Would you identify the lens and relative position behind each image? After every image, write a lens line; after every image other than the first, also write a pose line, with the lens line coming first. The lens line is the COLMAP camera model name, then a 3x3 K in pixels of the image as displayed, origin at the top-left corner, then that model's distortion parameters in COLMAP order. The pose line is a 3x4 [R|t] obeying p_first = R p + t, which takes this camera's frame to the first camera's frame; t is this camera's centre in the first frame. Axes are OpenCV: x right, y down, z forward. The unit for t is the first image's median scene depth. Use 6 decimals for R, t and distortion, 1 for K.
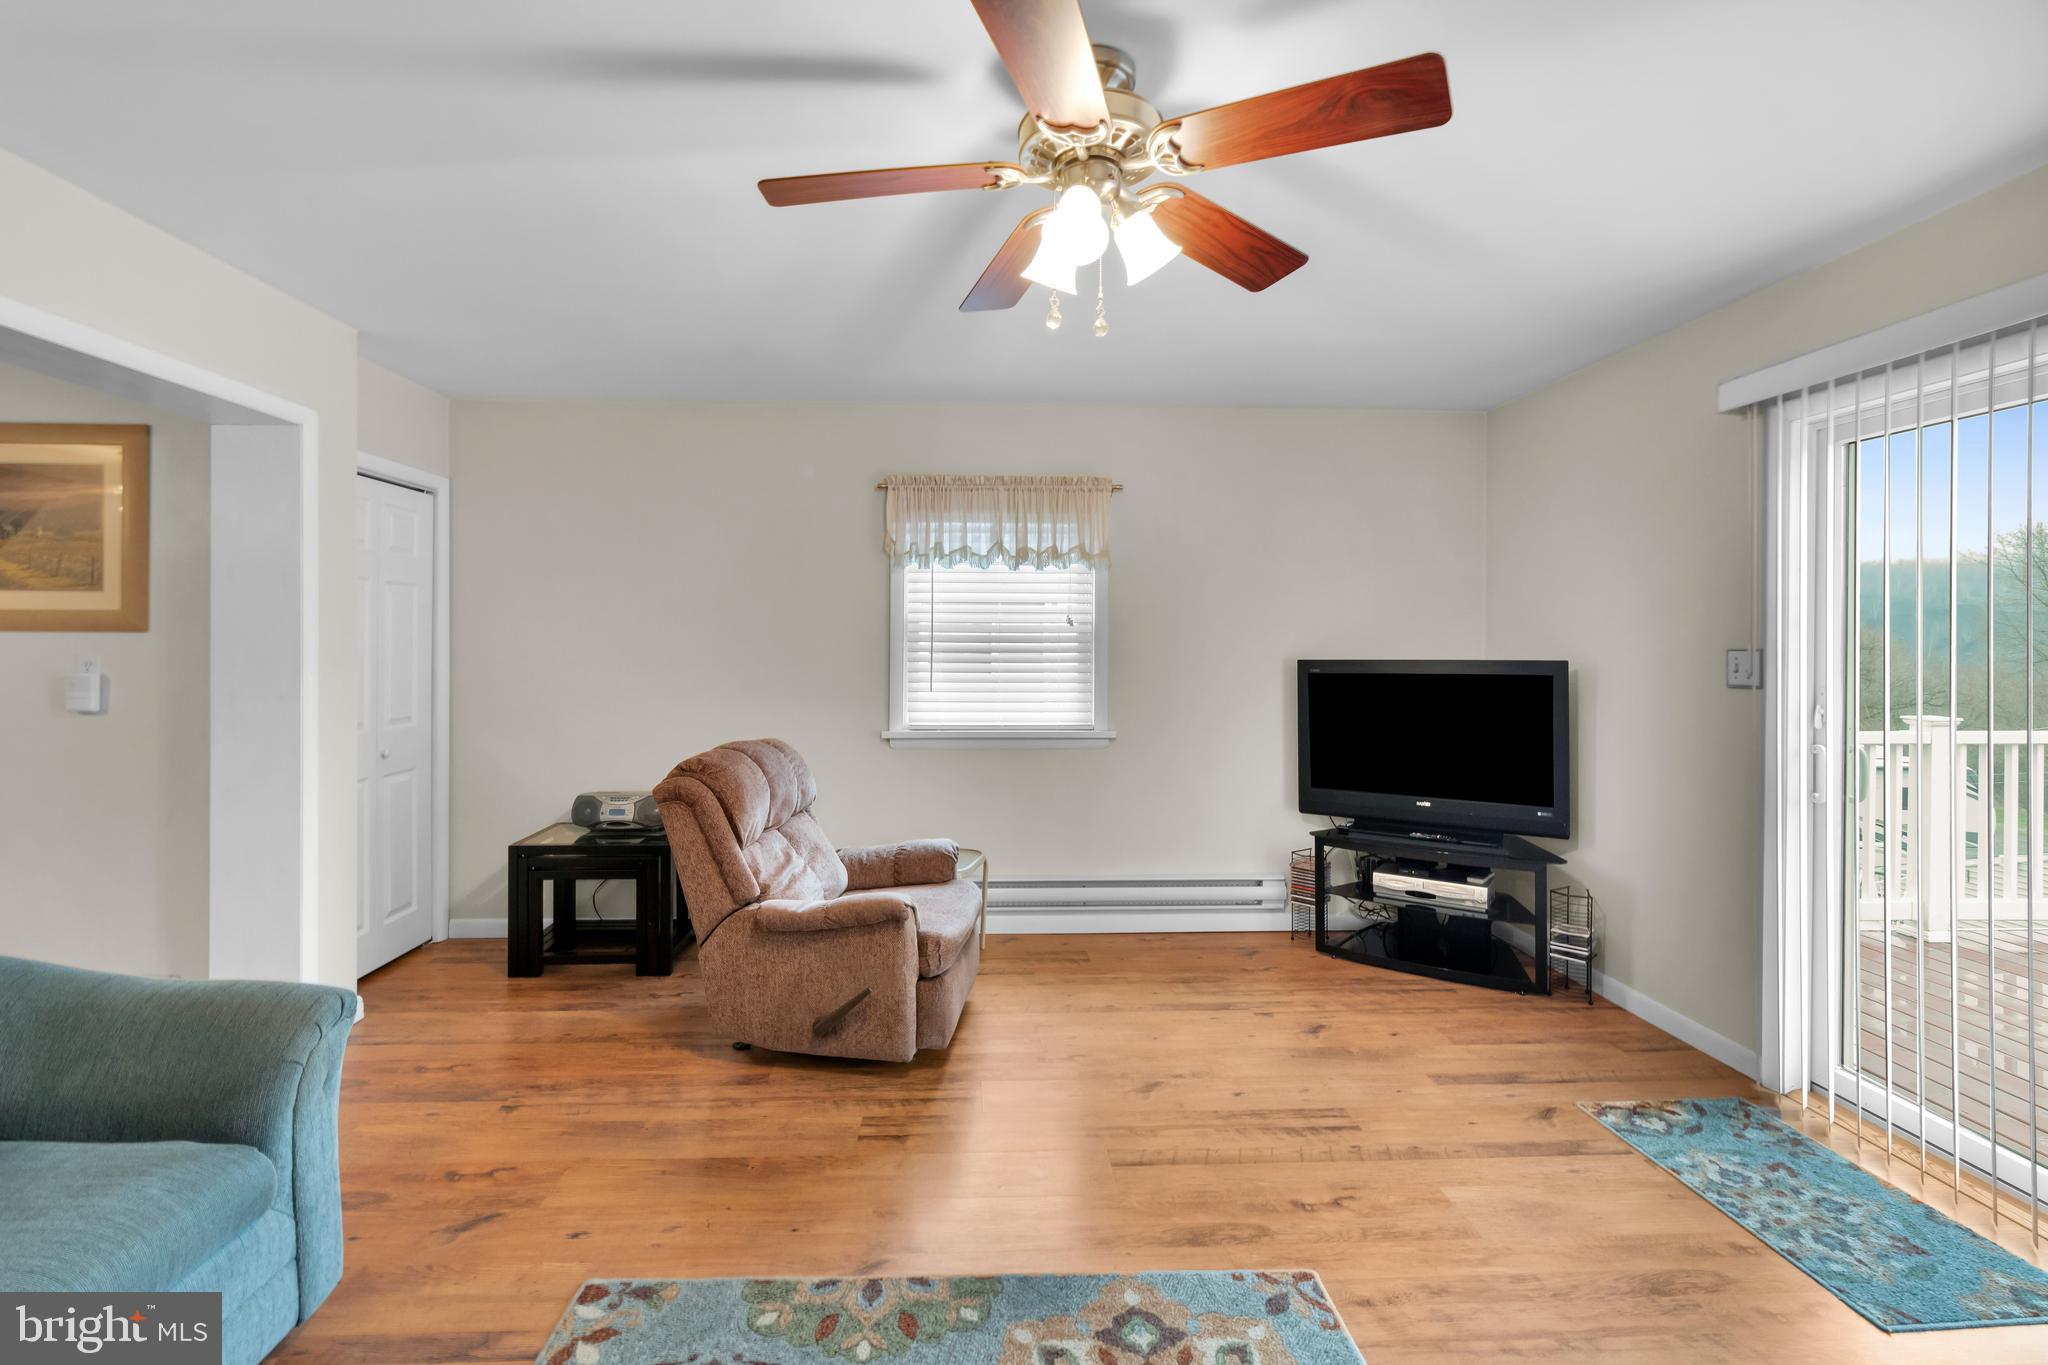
lens RADIAL K [[902.6, 0, 990.6], [0, 902.6, 648.1], [0, 0, 1]] dist [0.003487, -0.000936]
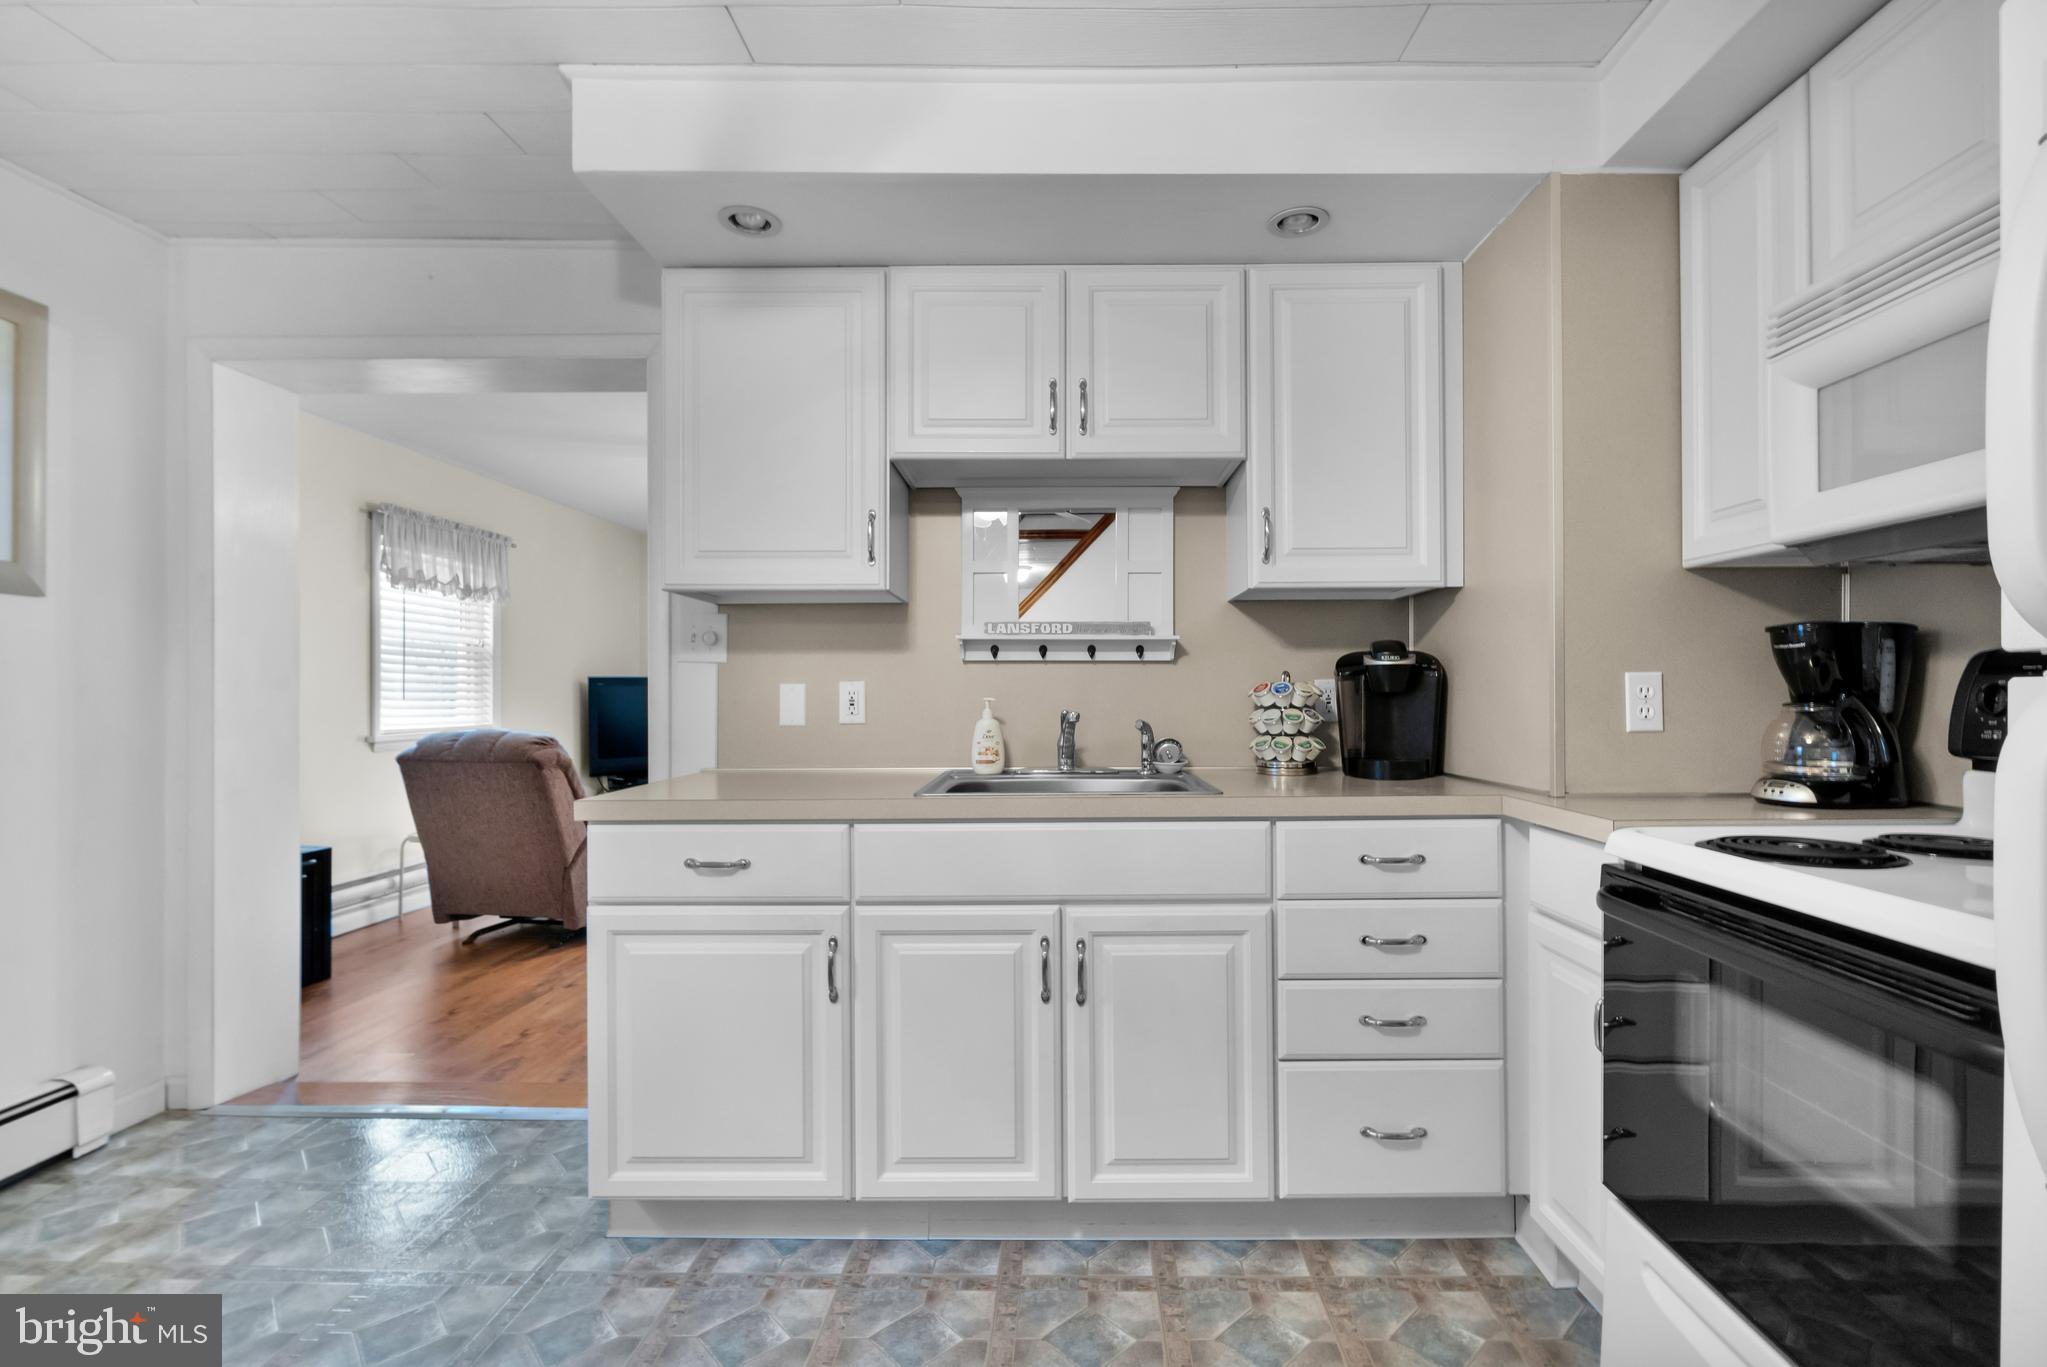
lens RADIAL K [[914.9, 0, 1062.1], [0, 914.9, 690.6], [0, 0, 1]] dist [-0.000660, 0.000349]
pose [[0.024715, -0.001542, 0.999693, -2.313820], [0.016207, 0.999868, 0.001142, 0.095503], [-0.999563, 0.016174, 0.024737, 0.277271]]
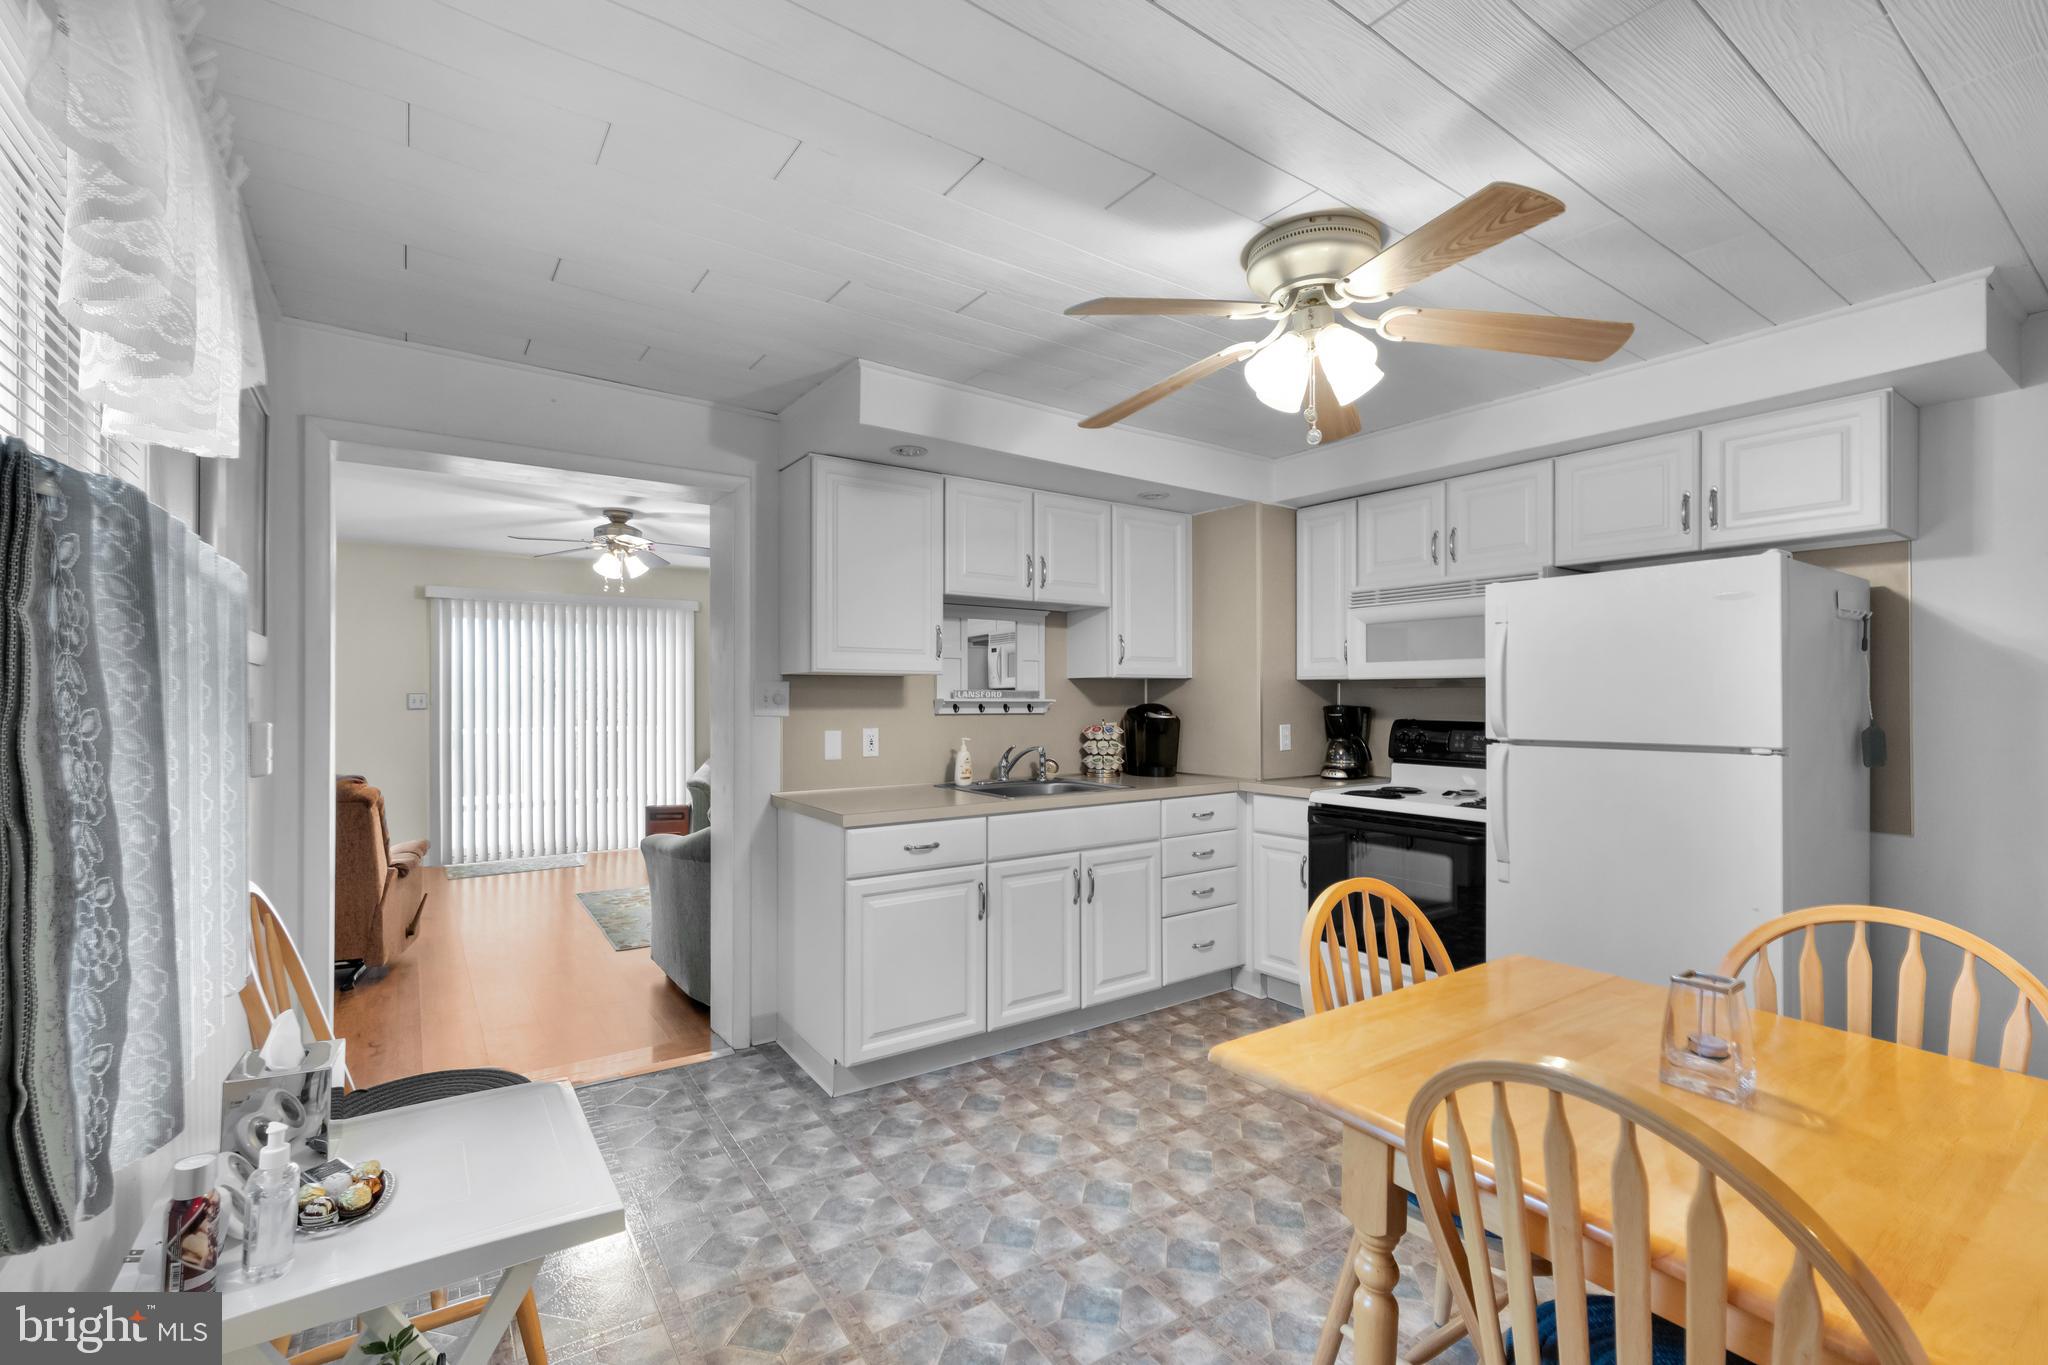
lens RADIAL K [[870.6, 0, 996.2], [0, 870.6, 699.9], [0, 0, 1]] dist [0.003082, -0.001146]
pose [[-0.543768, -0.004998, 0.839220, -2.672188], [0.008328, 0.999901, 0.011352, 0.009469], [-0.839194, 0.013161, -0.543673, 1.278134]]
